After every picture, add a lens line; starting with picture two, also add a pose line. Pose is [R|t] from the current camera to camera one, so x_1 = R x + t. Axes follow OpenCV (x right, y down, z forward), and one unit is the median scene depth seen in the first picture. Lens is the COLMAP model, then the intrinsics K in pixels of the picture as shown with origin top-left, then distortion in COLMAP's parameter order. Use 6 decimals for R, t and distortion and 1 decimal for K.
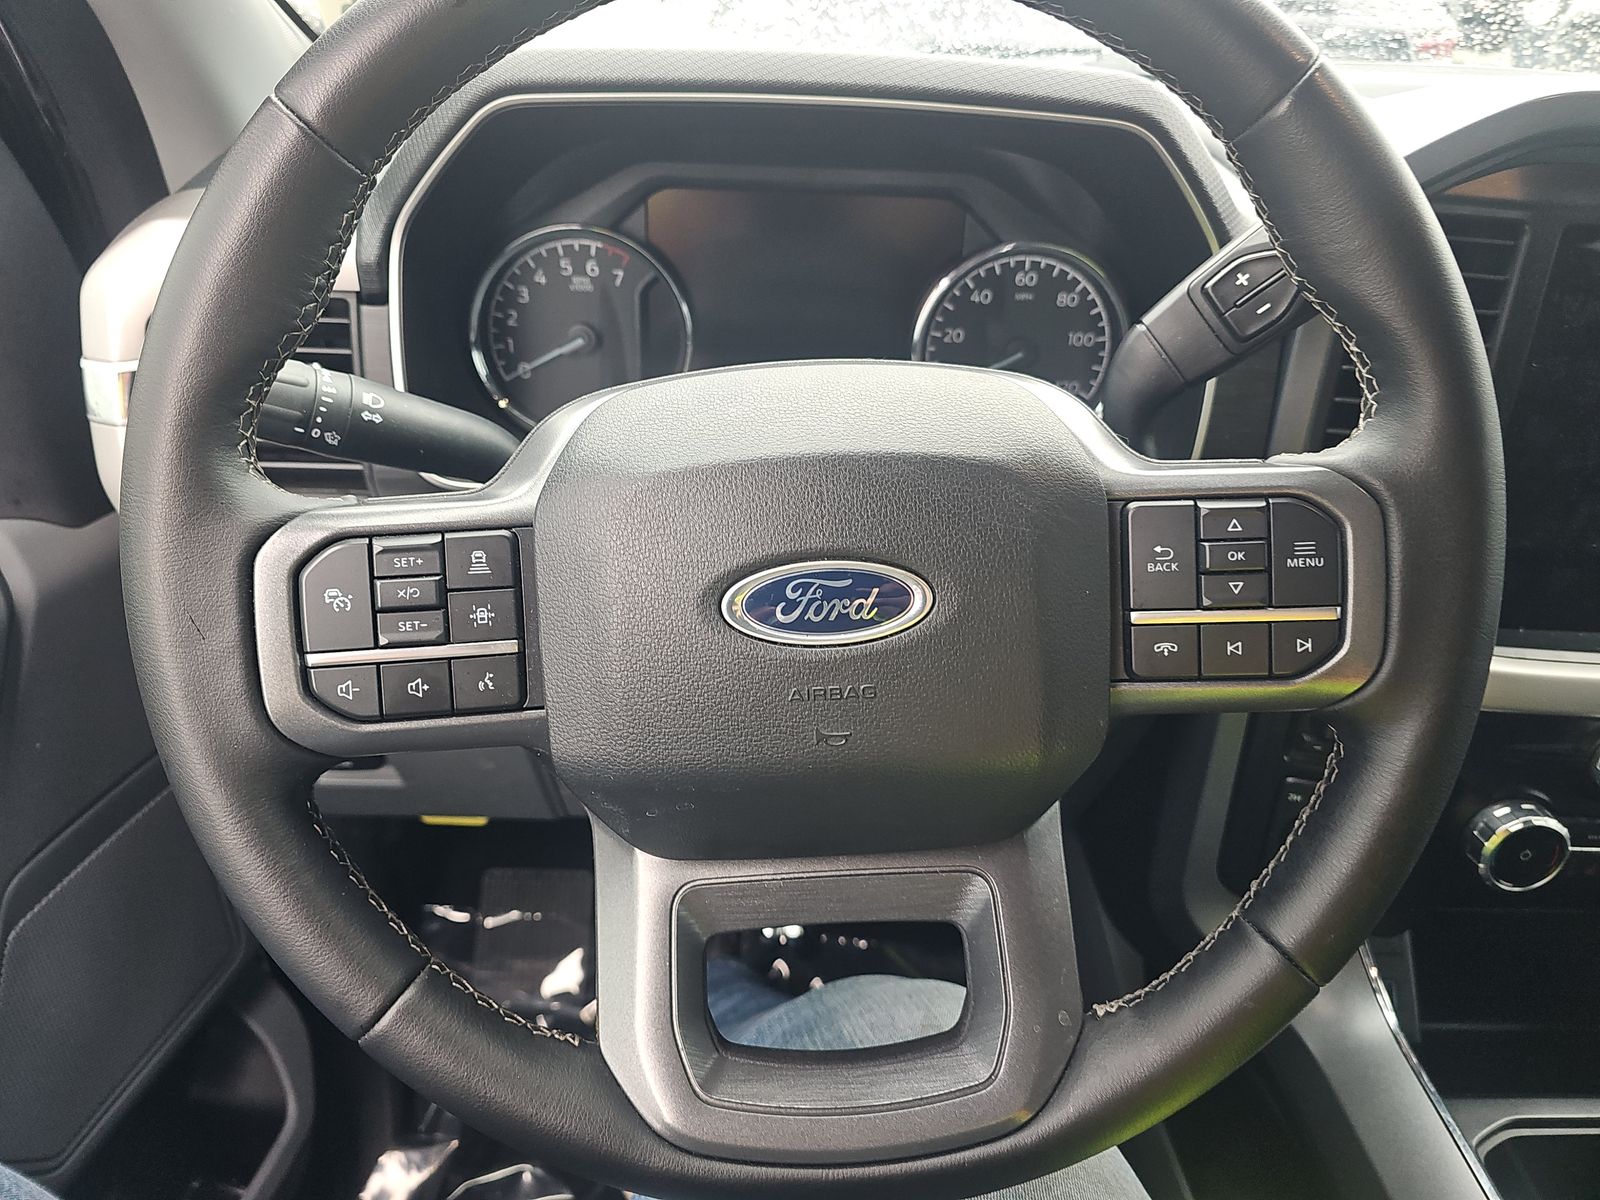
lens RADIAL K [[1071.7, 0, 799.0], [0, 1071.7, 601.1], [0, 0, 1]] dist [0.027451, -0.001738]
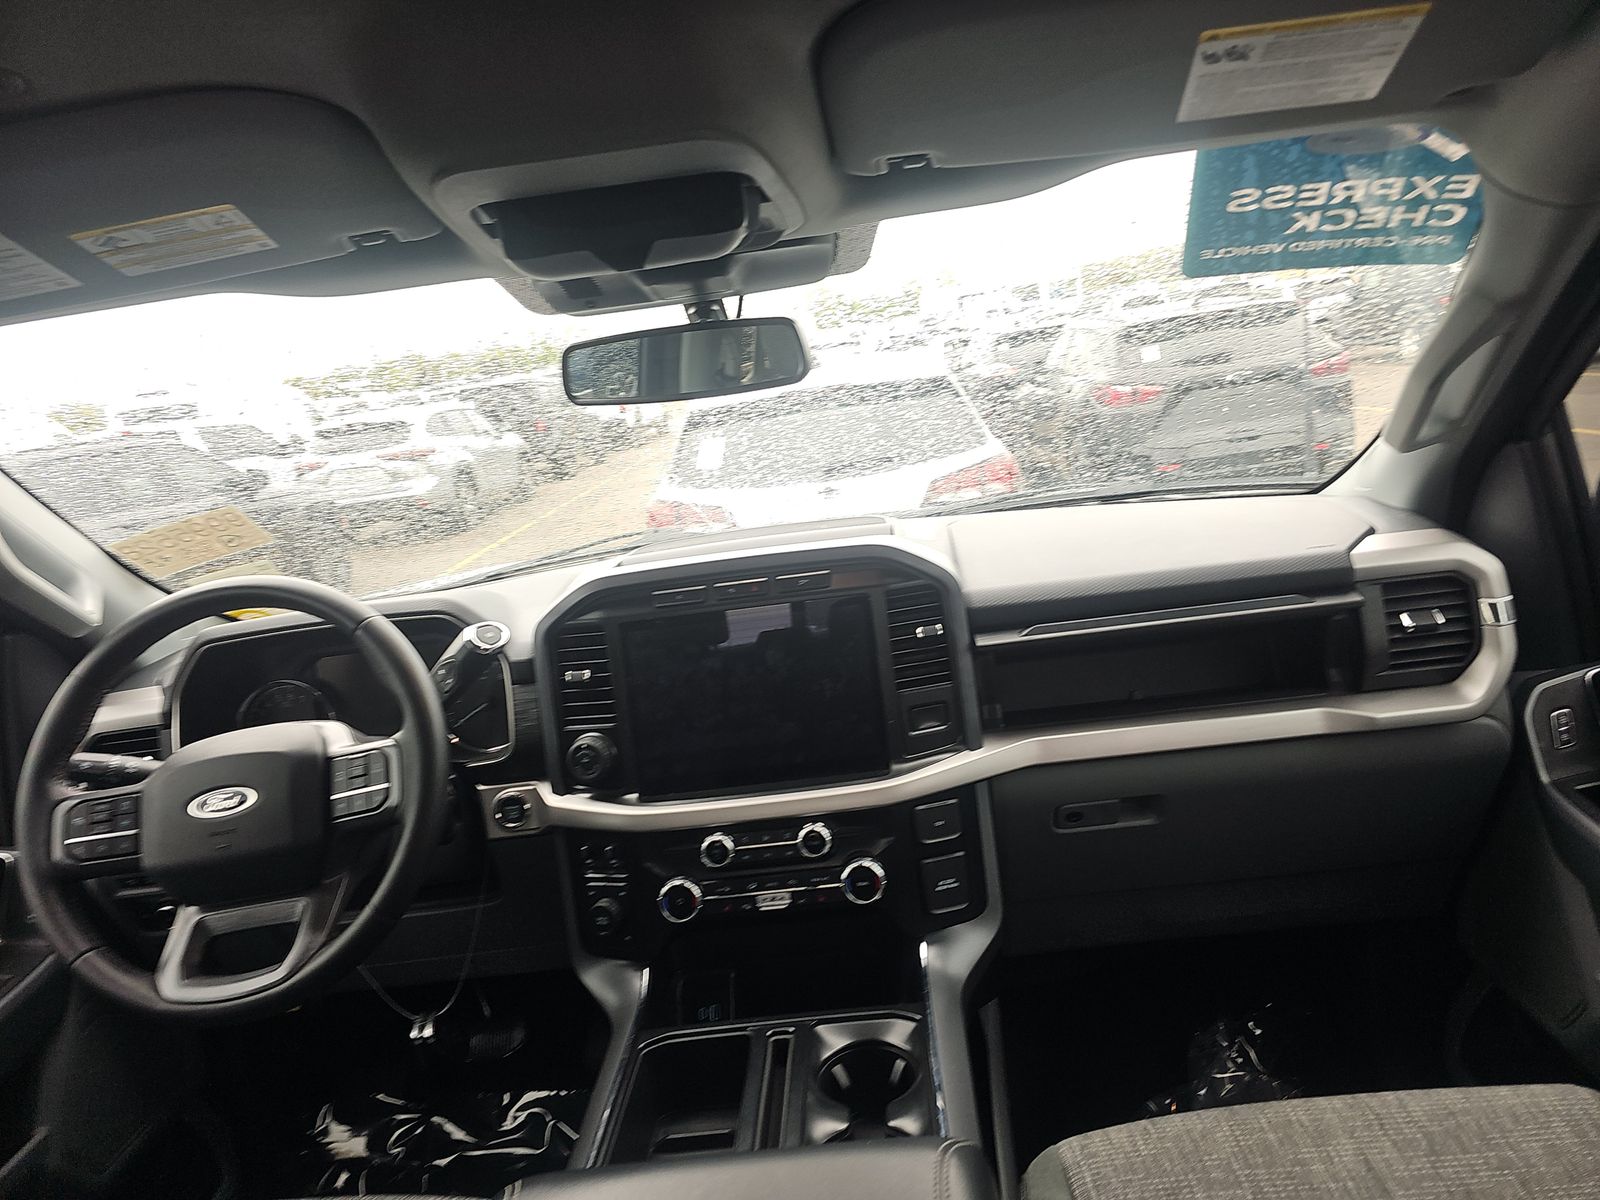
lens RADIAL K [[1071.7, 0, 800.6], [0, 1071.7, 600.0], [0, 0, 1]] dist [0.027451, -0.001738]
pose [[0.979235, -0.152983, -0.133020, 2.121494], [0.102389, 0.939534, -0.326790, 0.631311], [0.174970, 0.306384, 0.935689, -1.767822]]
